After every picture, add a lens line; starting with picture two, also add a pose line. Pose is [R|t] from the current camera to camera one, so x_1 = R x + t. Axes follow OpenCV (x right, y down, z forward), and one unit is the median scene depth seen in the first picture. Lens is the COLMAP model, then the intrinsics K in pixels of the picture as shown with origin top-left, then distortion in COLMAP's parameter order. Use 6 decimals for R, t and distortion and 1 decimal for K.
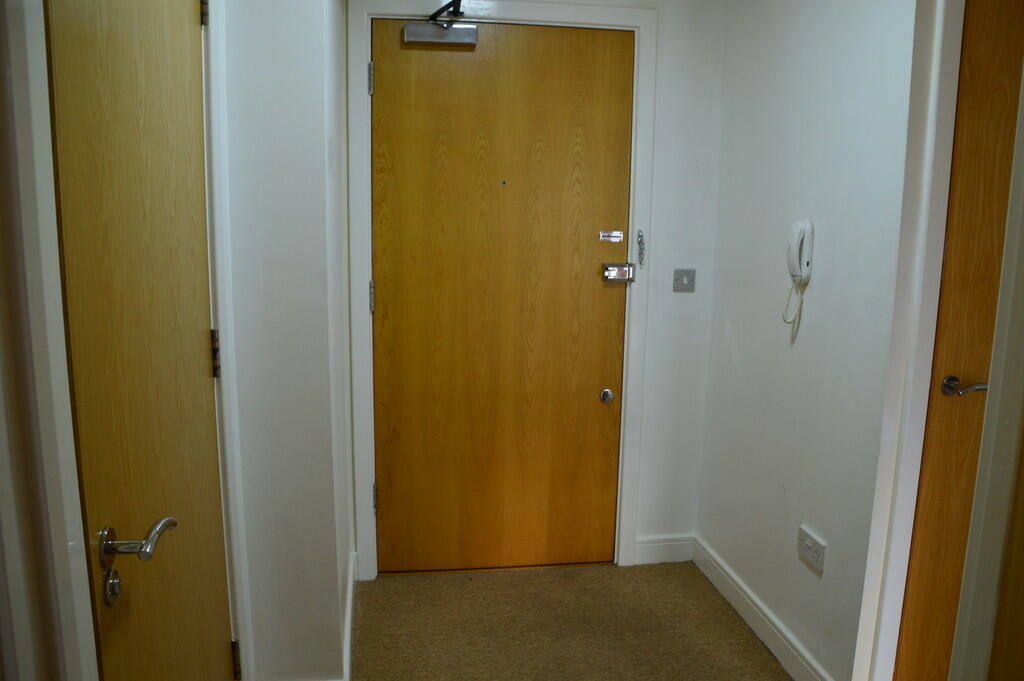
lens RADIAL K [[819.3, 0, 512.0], [0, 819.3, 340.5], [0, 0, 1]] dist [-0.079684, -0.000985]
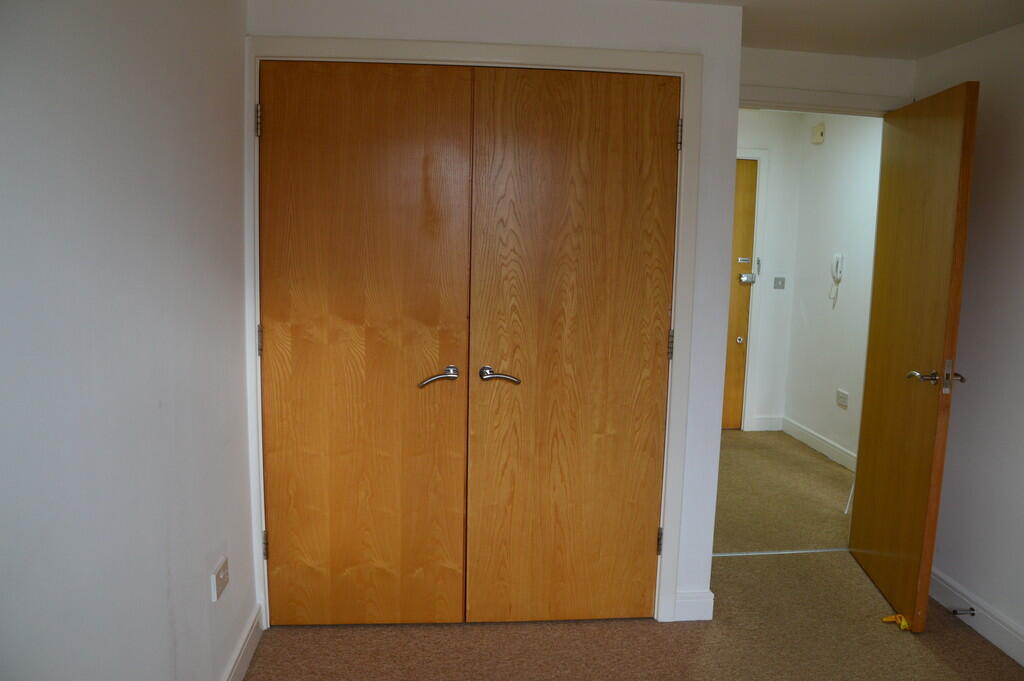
lens RADIAL K [[819.3, 0, 512.0], [0, 819.3, 340.5], [0, 0, 1]] dist [-0.079684, -0.000985]
pose [[0.998545, 0.017881, -0.050877, -0.353134], [-0.020376, 0.998593, -0.048950, 0.184741], [0.049931, 0.049916, 0.997505, -1.053382]]
